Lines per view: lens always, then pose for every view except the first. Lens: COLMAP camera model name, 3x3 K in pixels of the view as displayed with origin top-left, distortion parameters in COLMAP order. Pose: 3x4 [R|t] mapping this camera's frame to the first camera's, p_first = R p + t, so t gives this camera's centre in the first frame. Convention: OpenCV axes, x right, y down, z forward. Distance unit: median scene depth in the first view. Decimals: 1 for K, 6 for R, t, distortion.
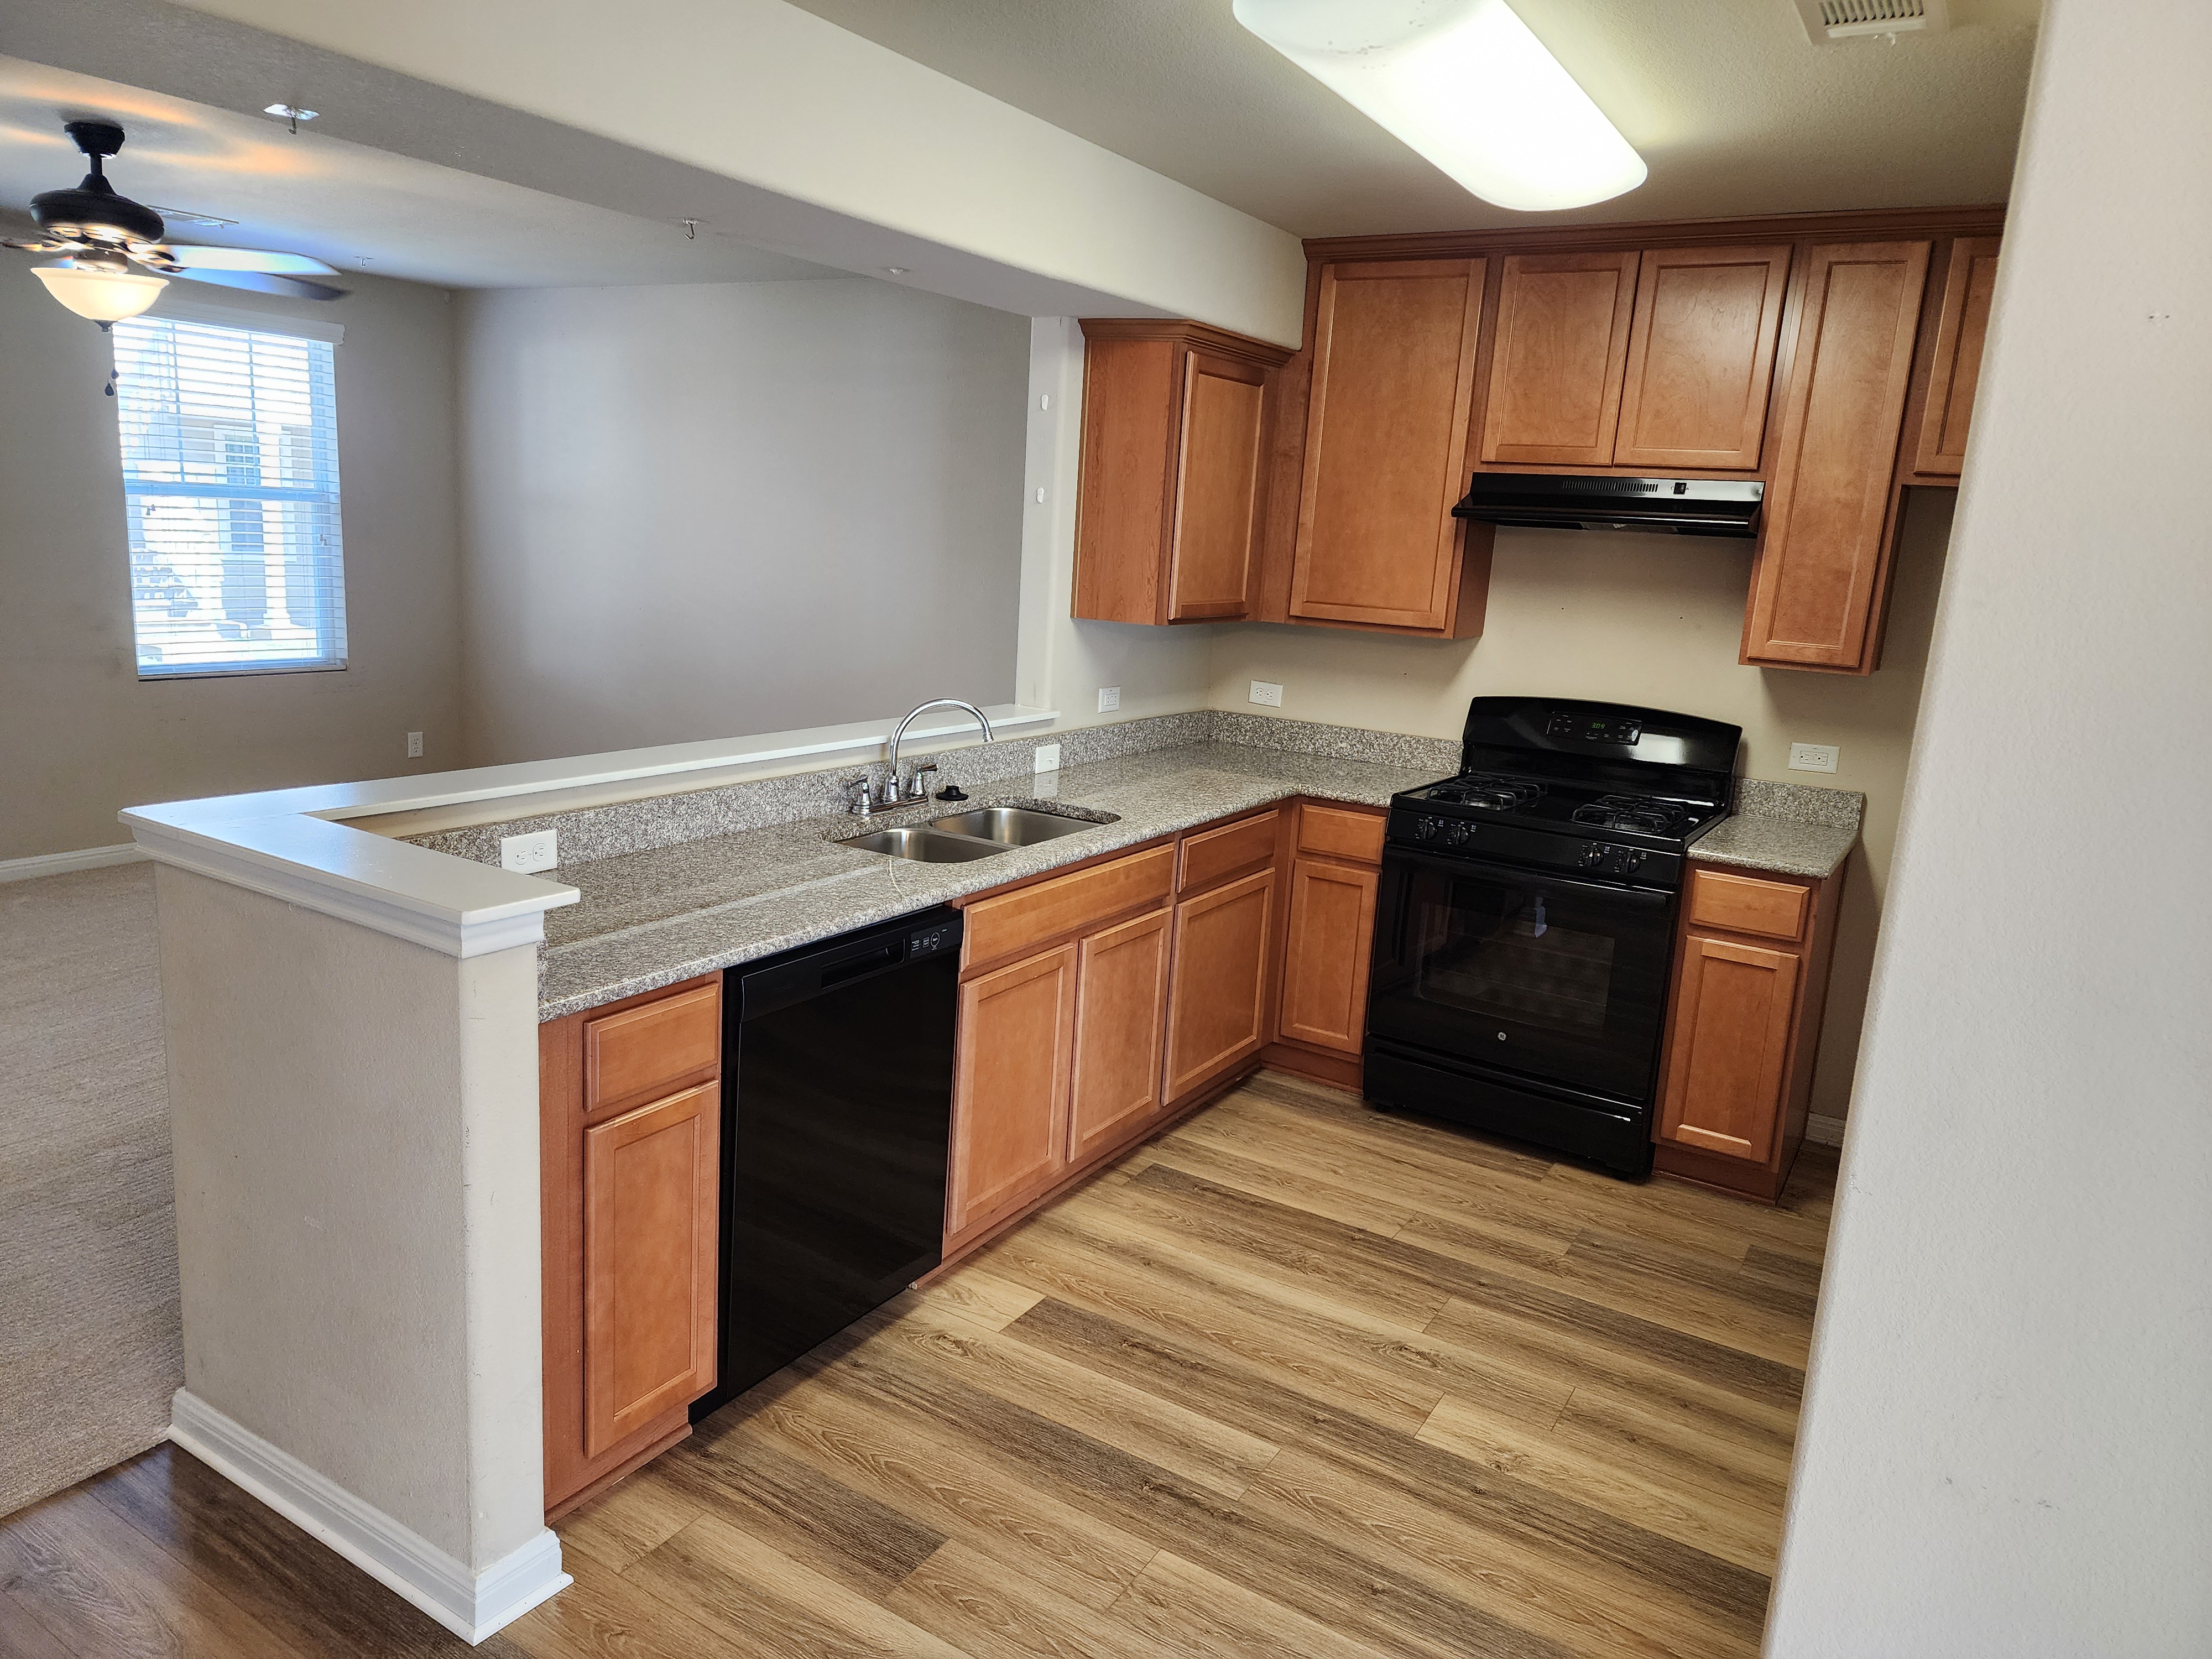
lens RADIAL K [[1477.2, 0, 1101.9], [0, 1477.2, 816.2], [0, 0, 1]] dist [0.027350, -0.018249]
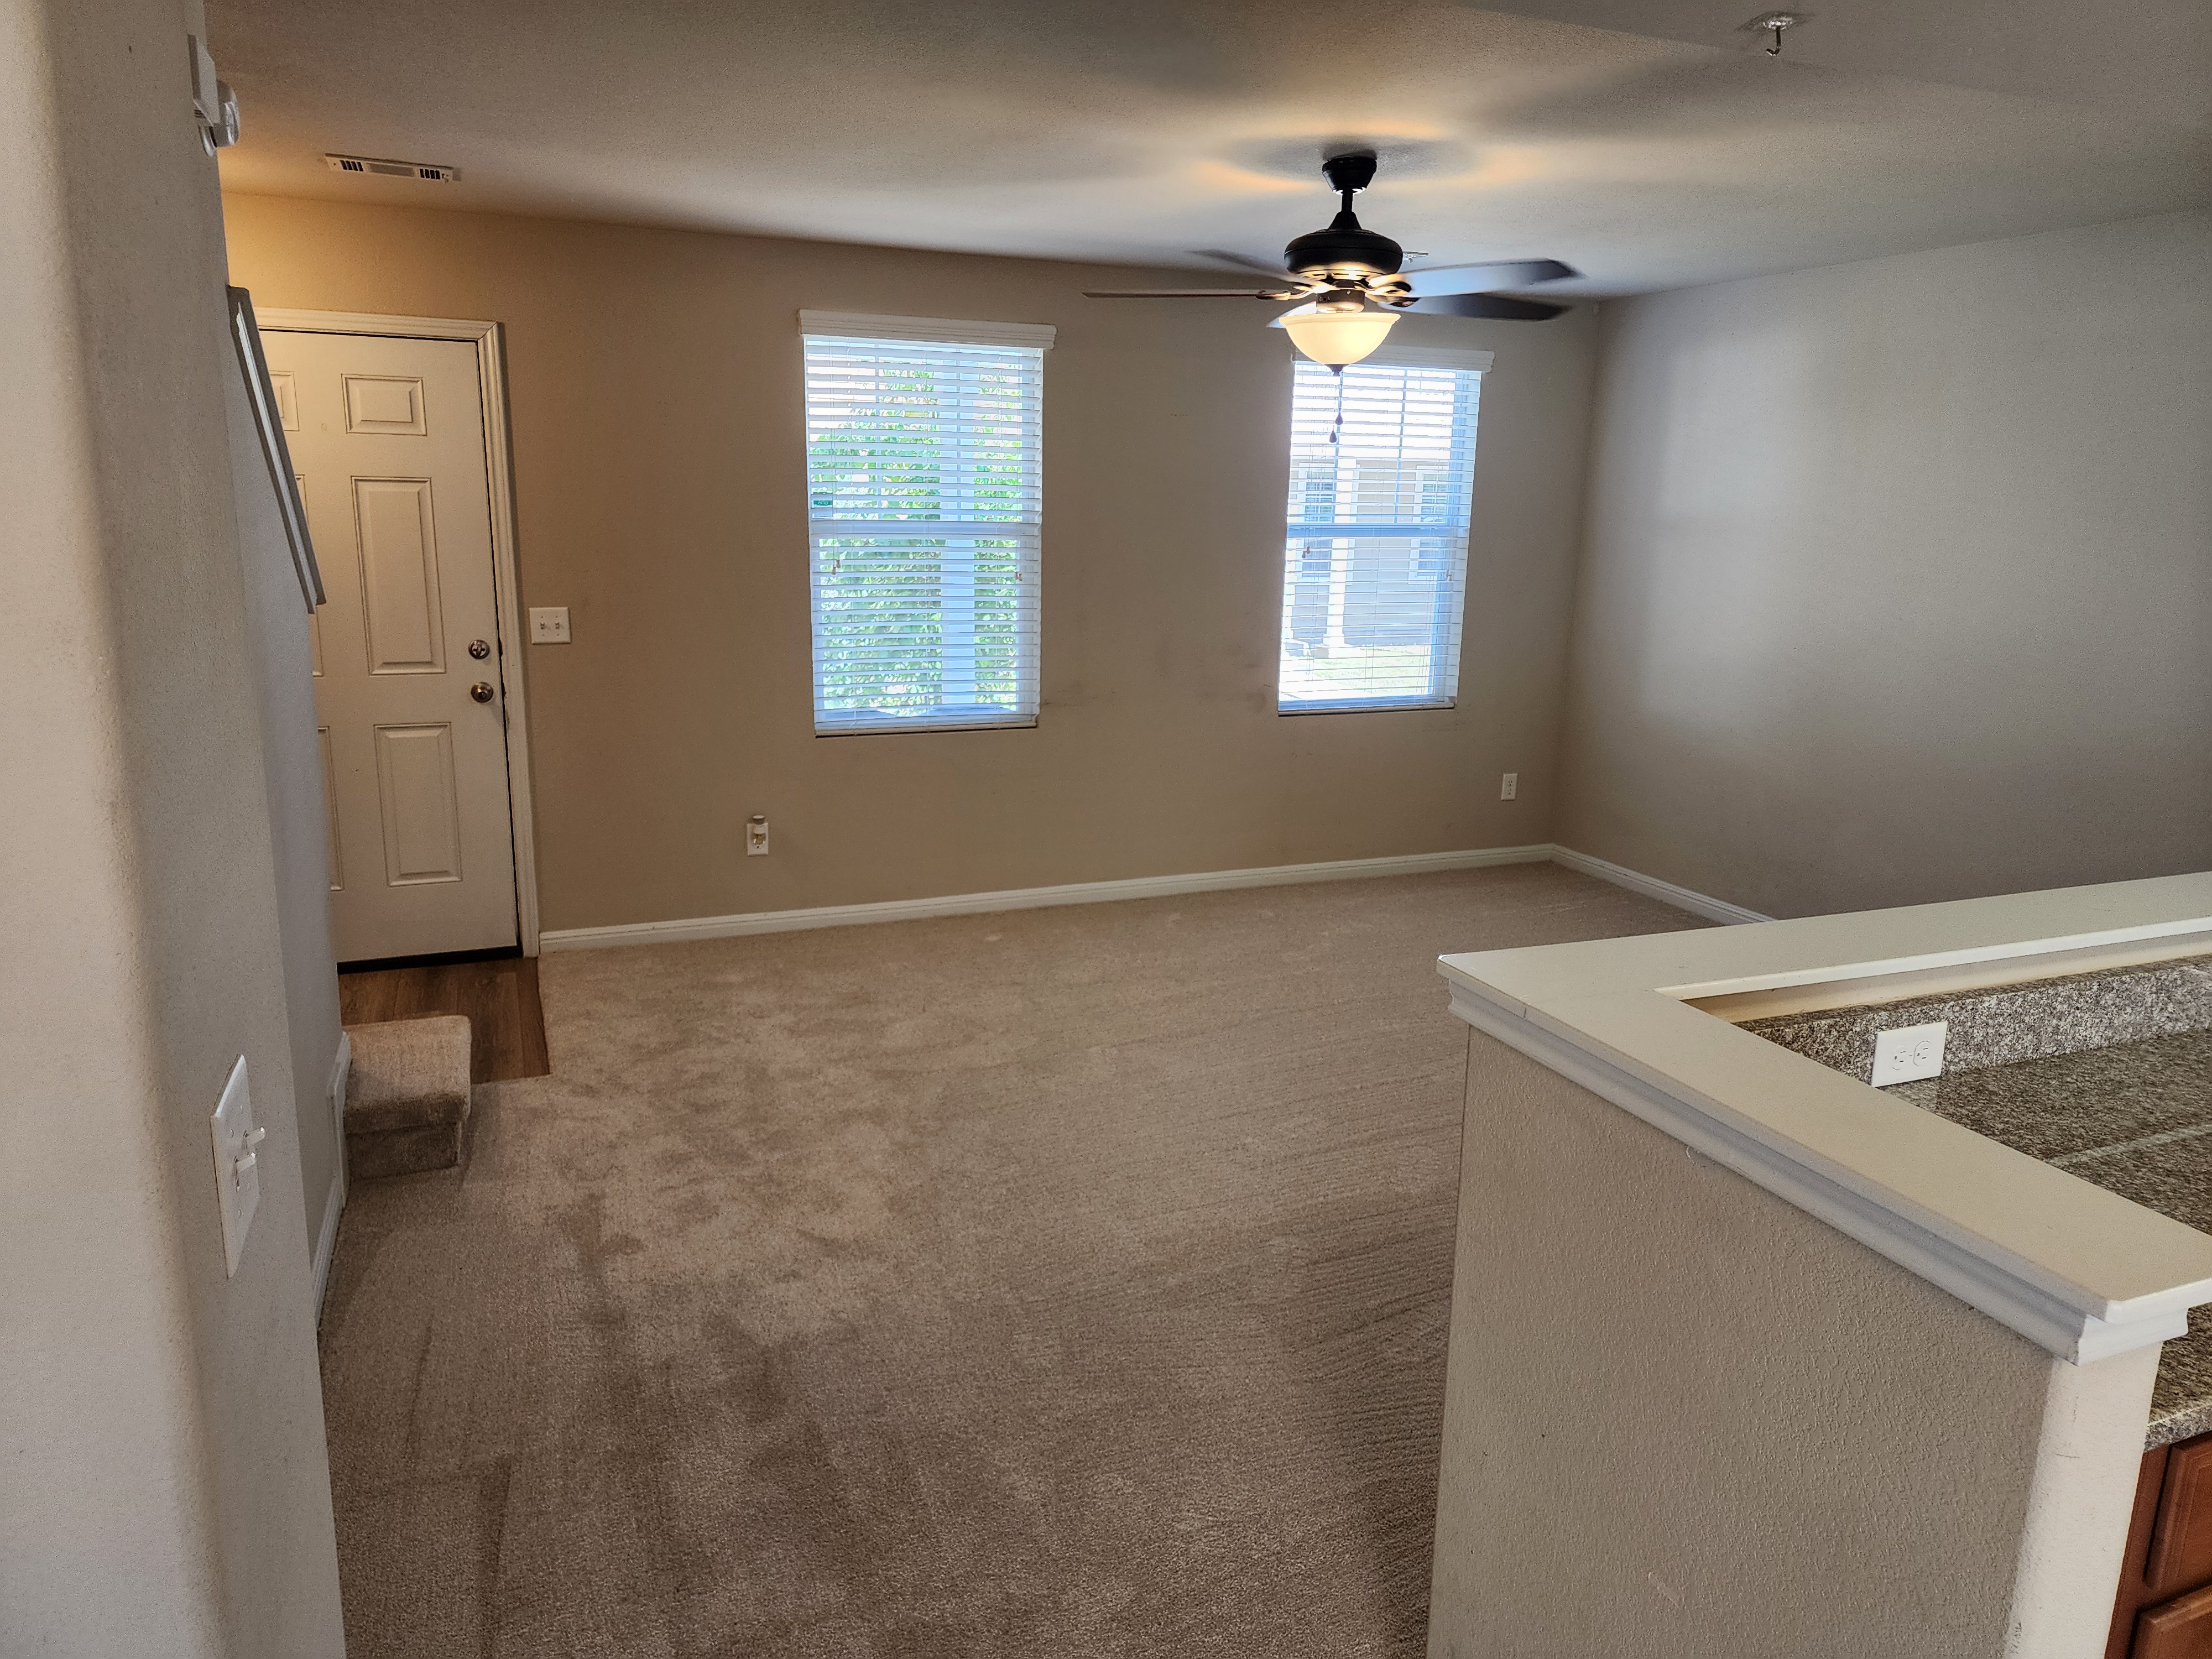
lens RADIAL K [[1477.2, 0, 1101.9], [0, 1477.2, 816.2], [0, 0, 1]] dist [0.027350, -0.018249]
pose [[0.802737, 0.081922, -0.590679, -0.198939], [-0.087262, 0.995994, 0.019546, -0.046012], [0.589914, 0.035854, 0.806670, 0.146876]]
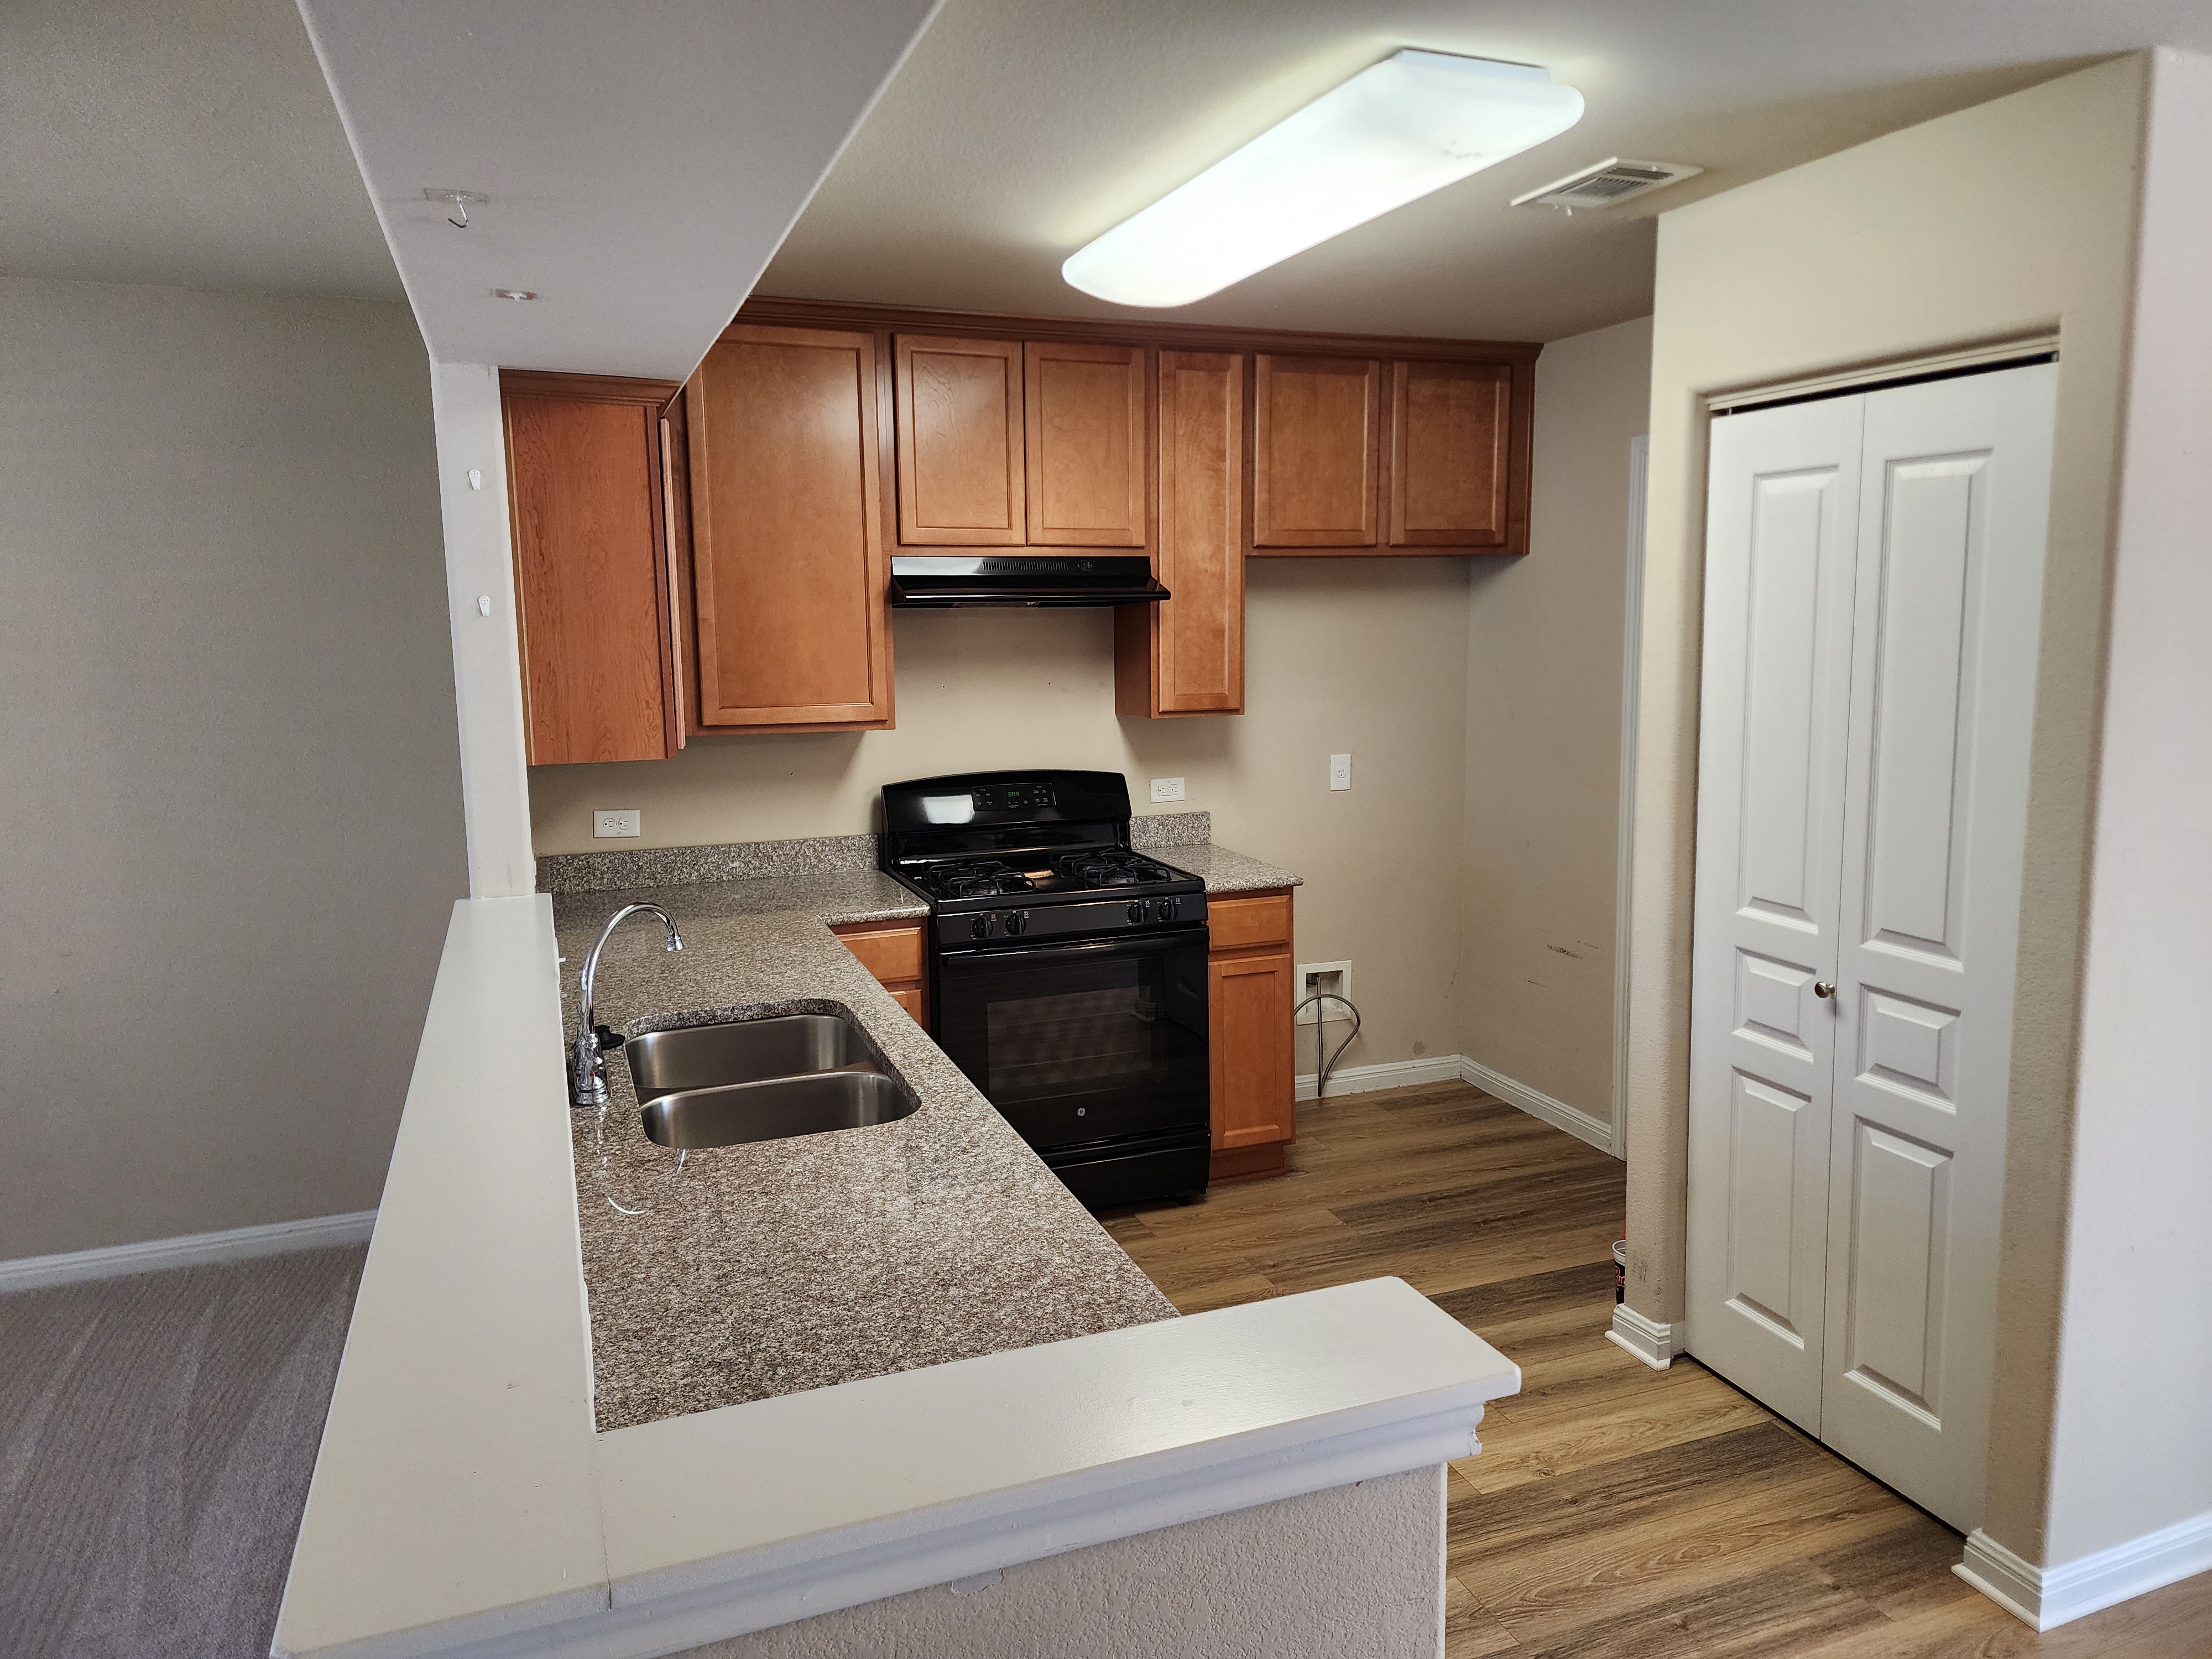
lens RADIAL K [[1453.6, 0, 1103.9], [0, 1453.6, 791.4], [0, 0, 1]] dist [0.050720, -0.055751]
pose [[0.603642, -0.163063, 0.780402, -0.556049], [0.201231, 0.978329, 0.048767, -0.132547], [-0.771442, 0.127603, 0.623374, 0.430404]]
